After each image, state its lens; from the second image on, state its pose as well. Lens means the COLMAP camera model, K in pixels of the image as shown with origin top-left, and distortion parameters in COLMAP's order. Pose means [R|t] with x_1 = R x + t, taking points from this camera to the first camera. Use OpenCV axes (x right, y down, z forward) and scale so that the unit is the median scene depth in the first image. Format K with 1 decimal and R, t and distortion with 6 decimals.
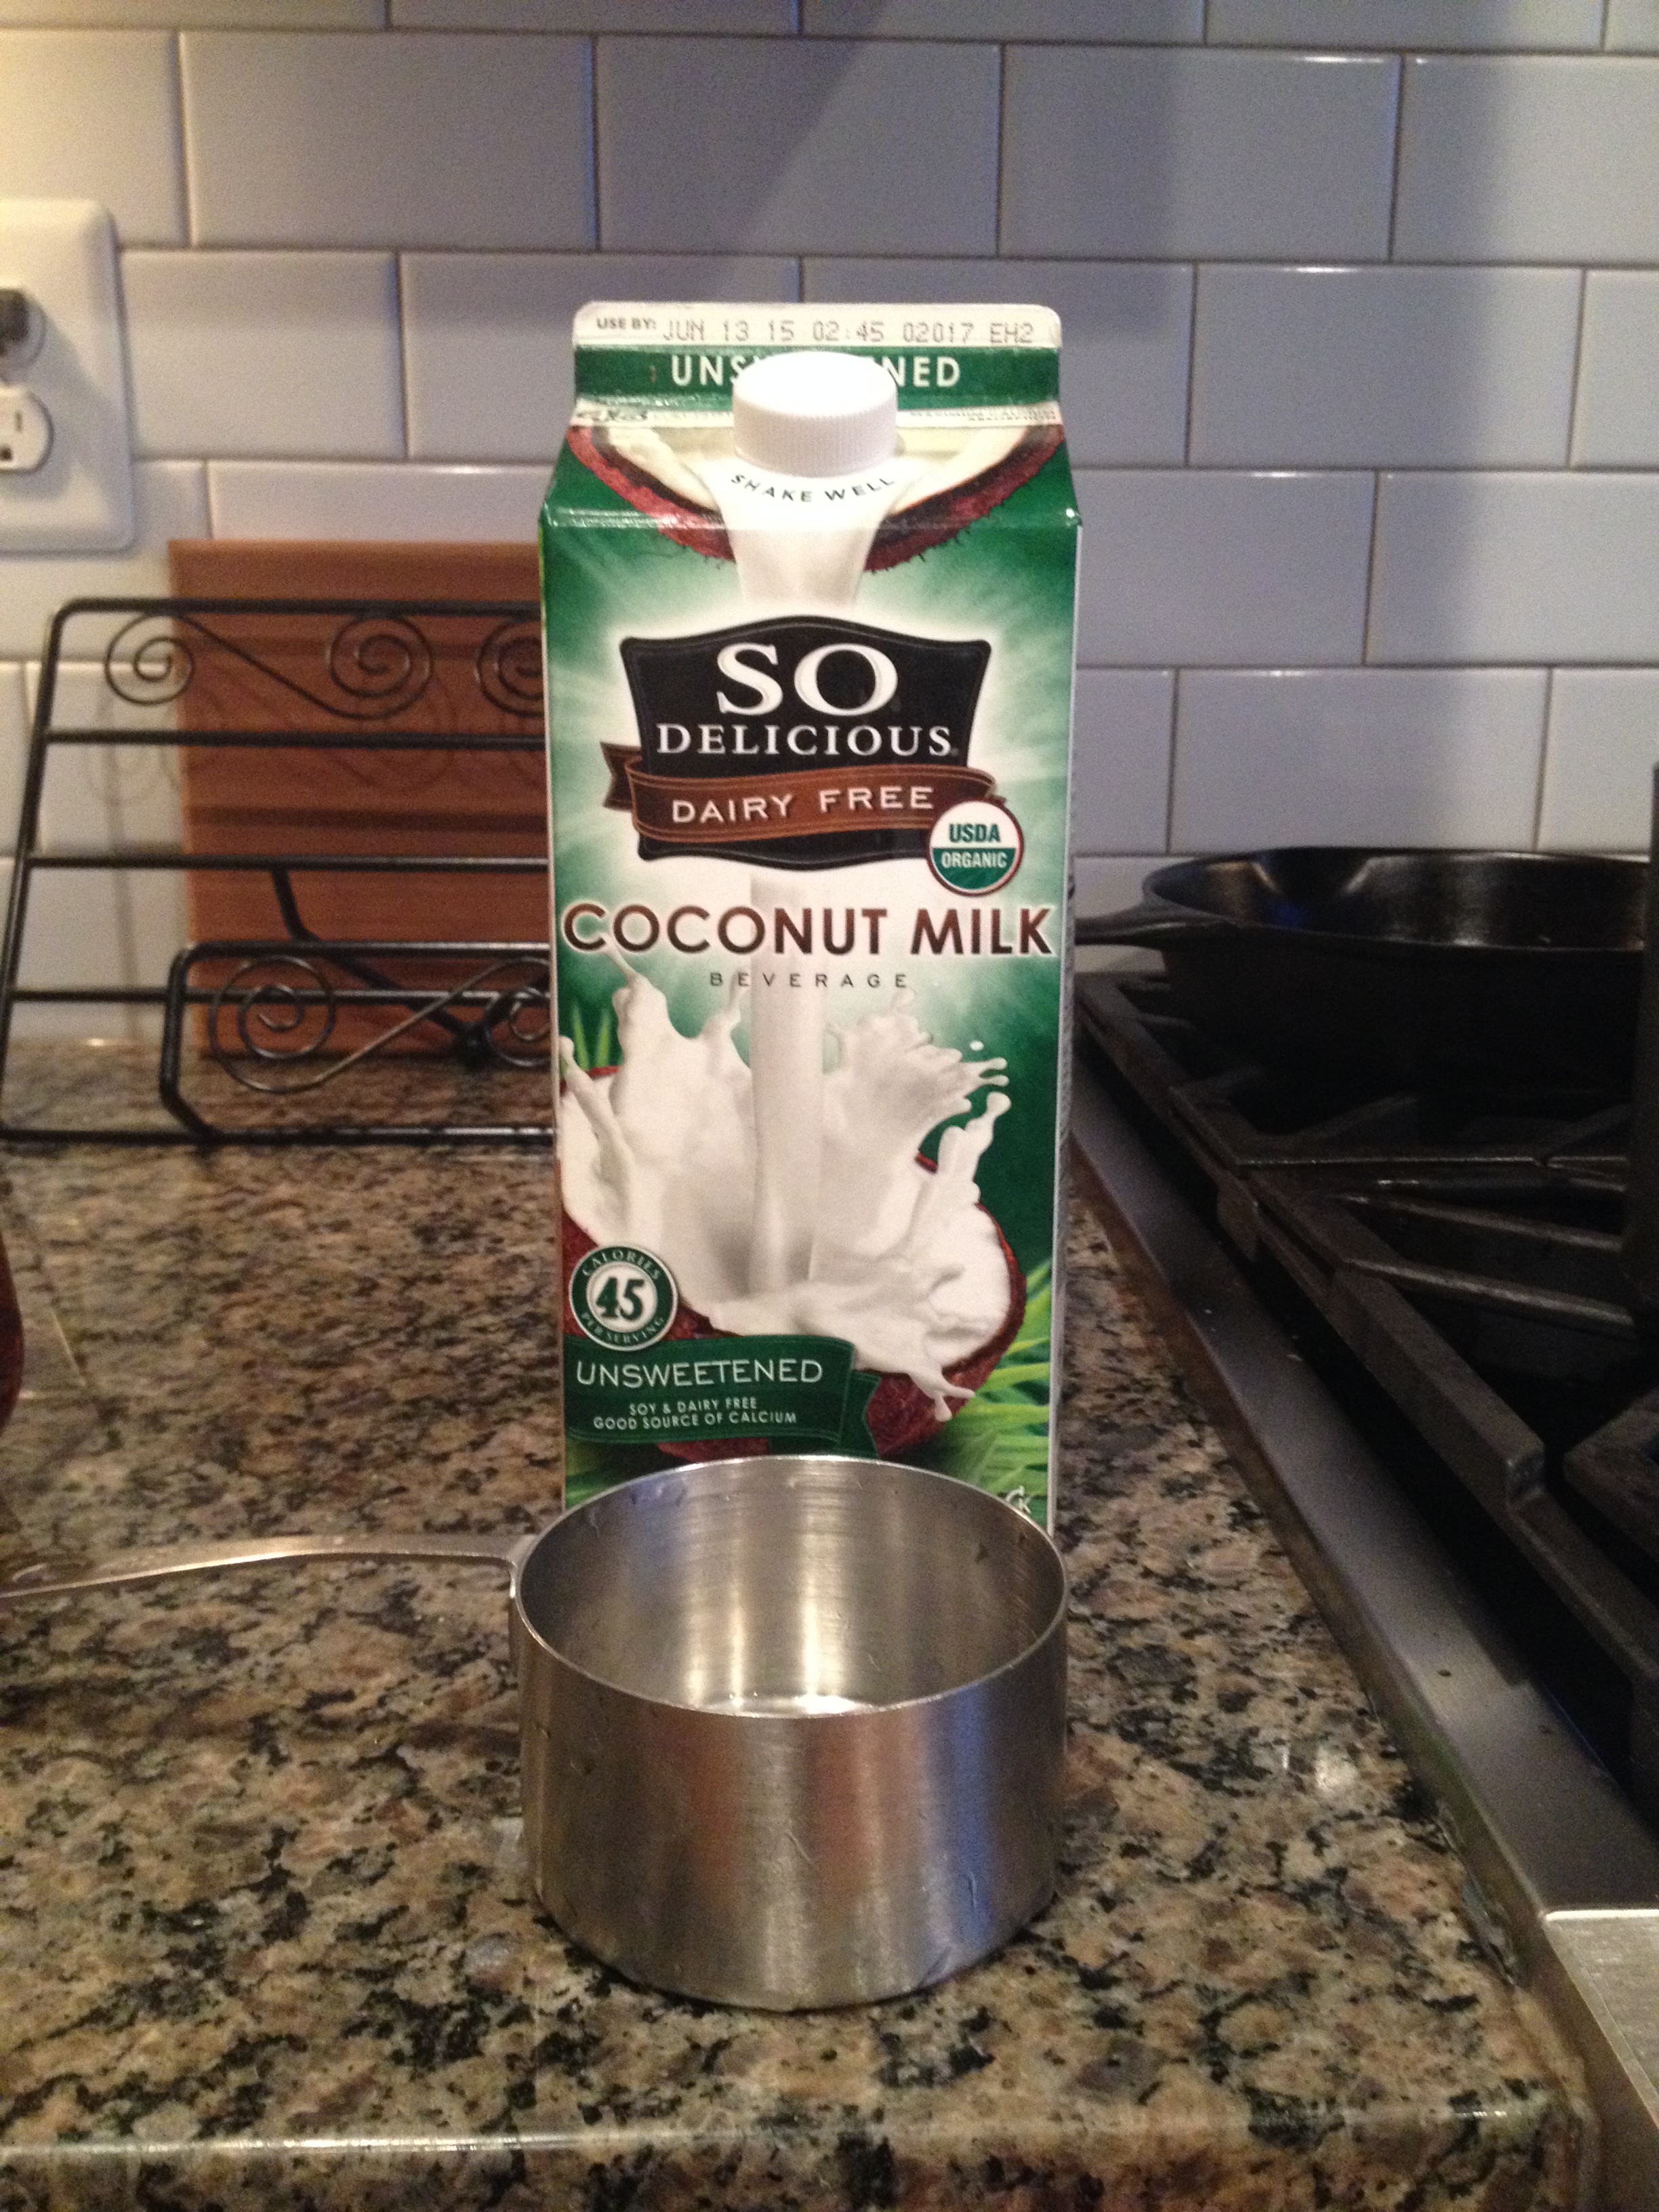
lens RADIAL K [[2097.9, 0, 824.5], [0, 2097.9, 1091.6], [0, 0, 1]] dist [0.110162, -0.263196]
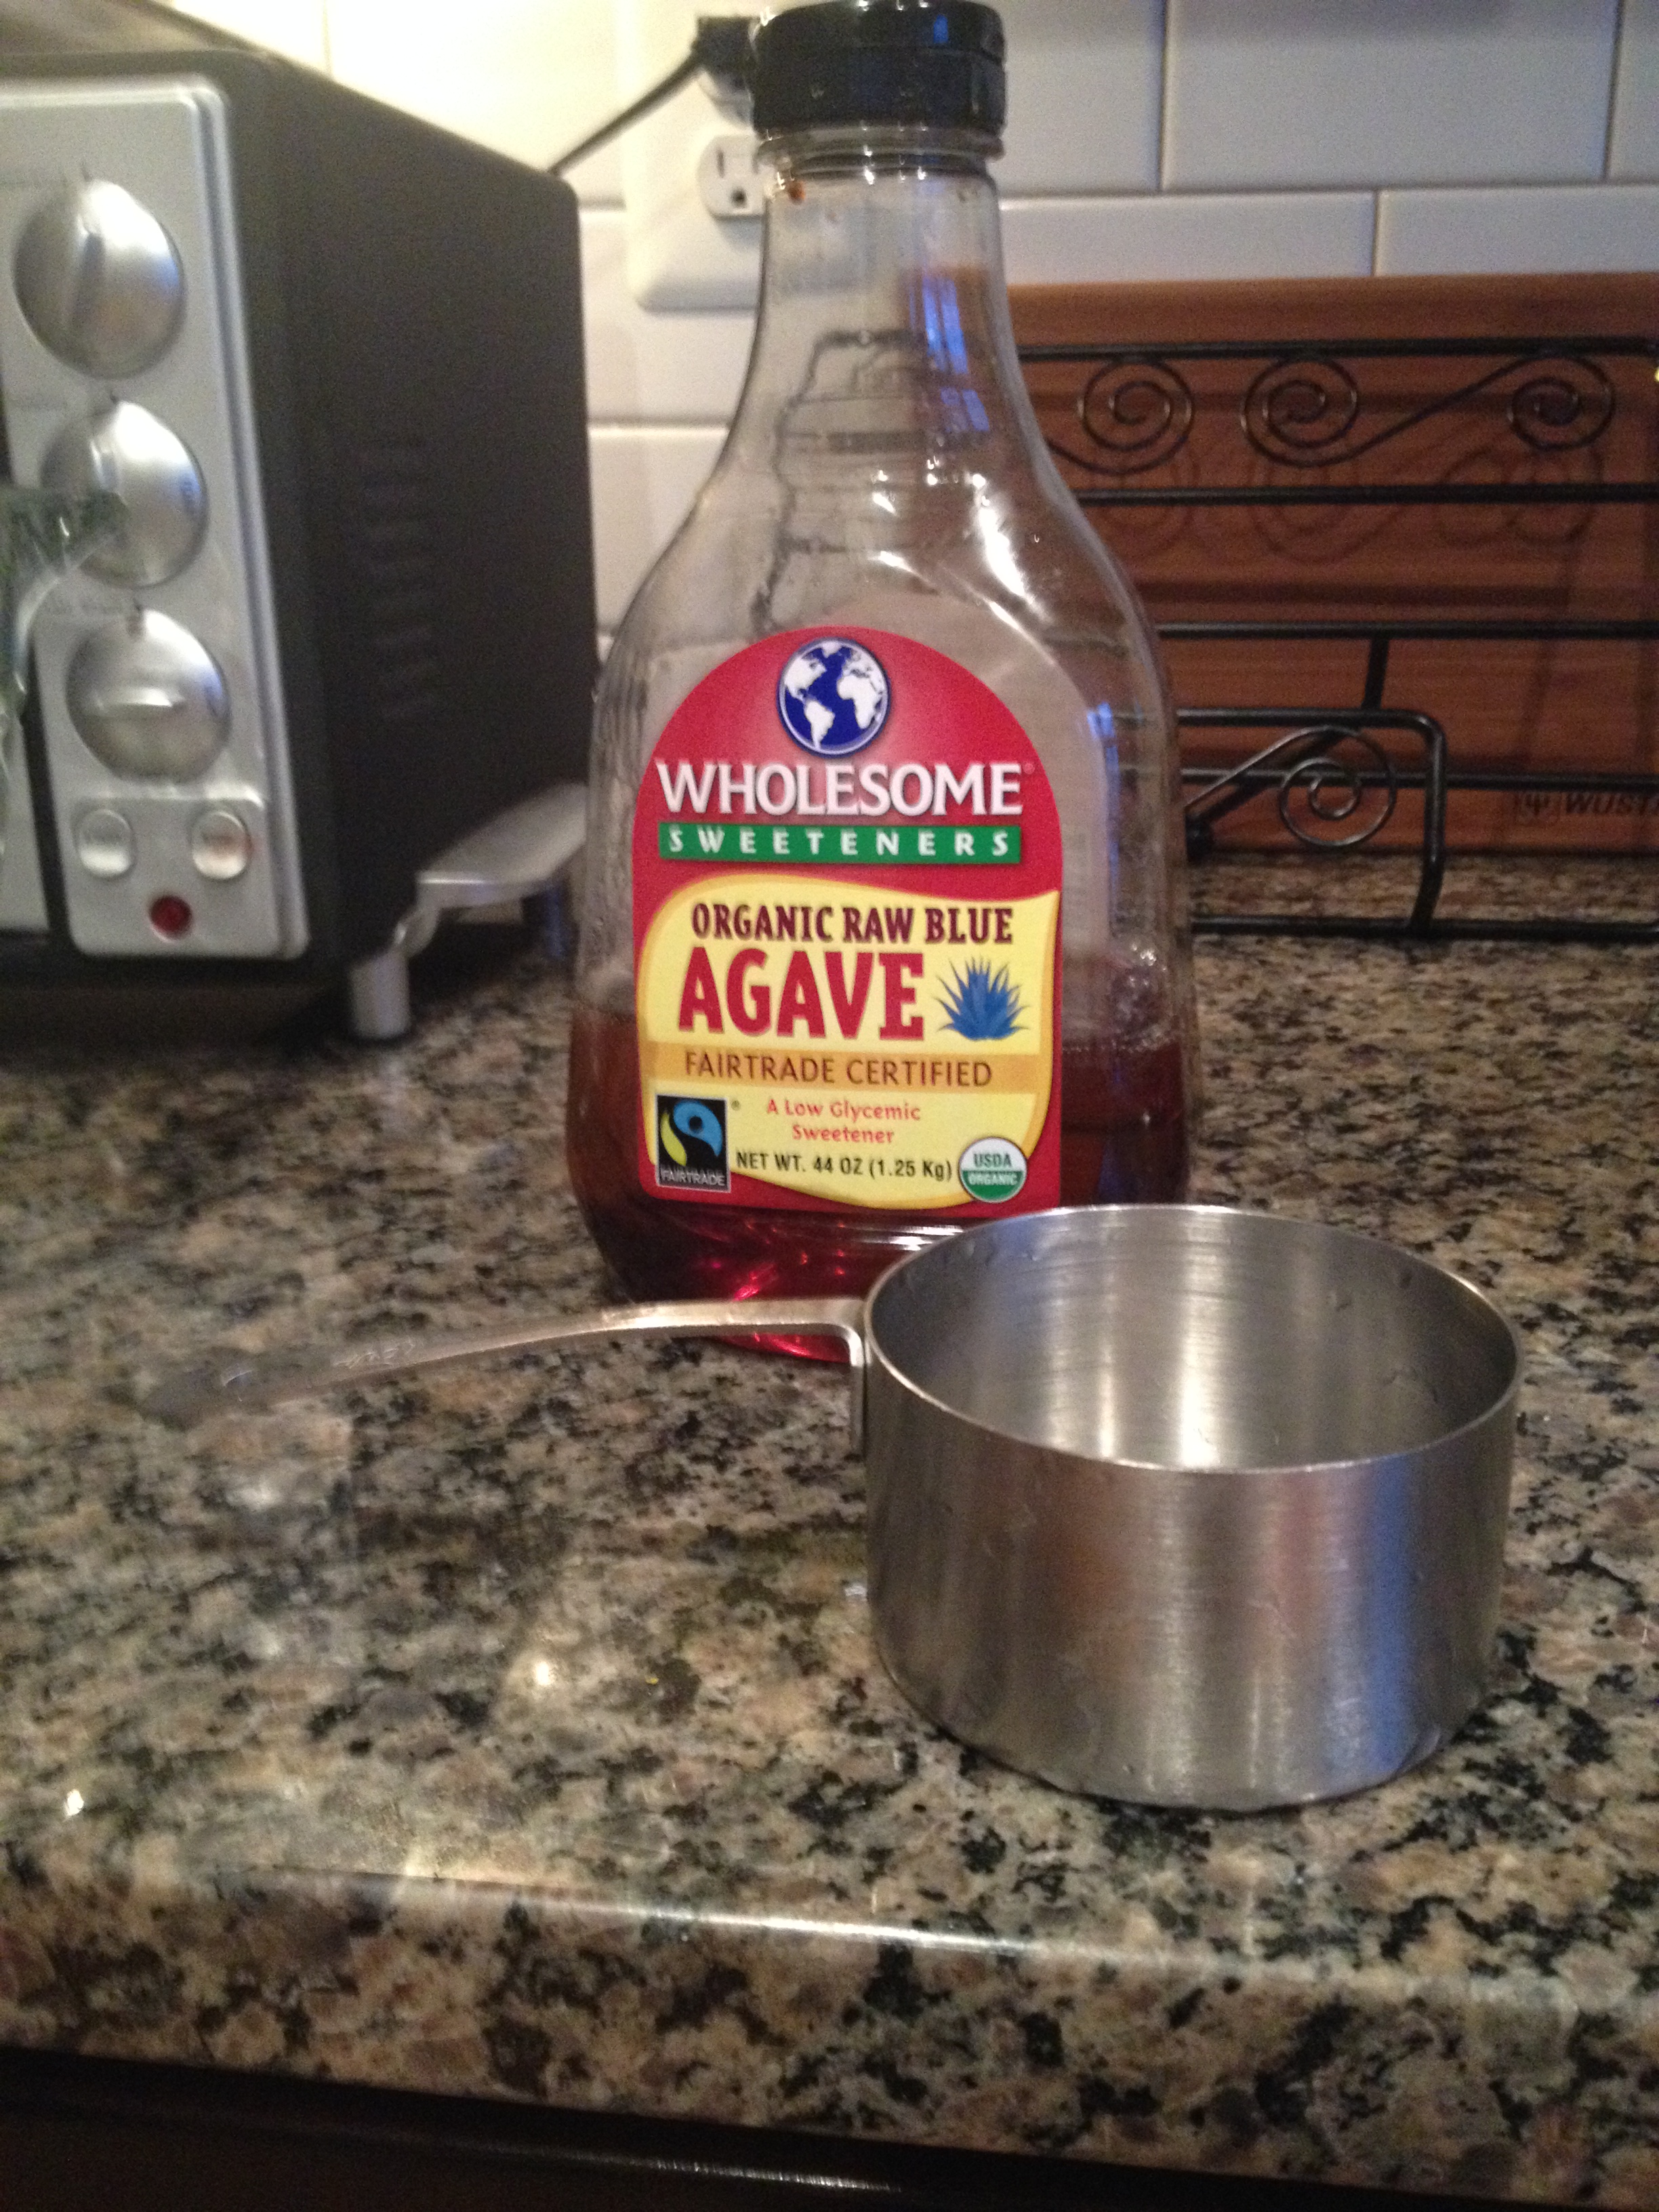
lens RADIAL K [[2097.9, 0, 824.5], [0, 2097.9, 1091.6], [0, 0, 1]] dist [0.110162, -0.263196]
pose [[0.981563, 0.044980, -0.185769, -0.409170], [-0.032338, 0.996985, 0.070529, 0.082210], [0.188382, -0.063221, 0.980059, 0.126888]]
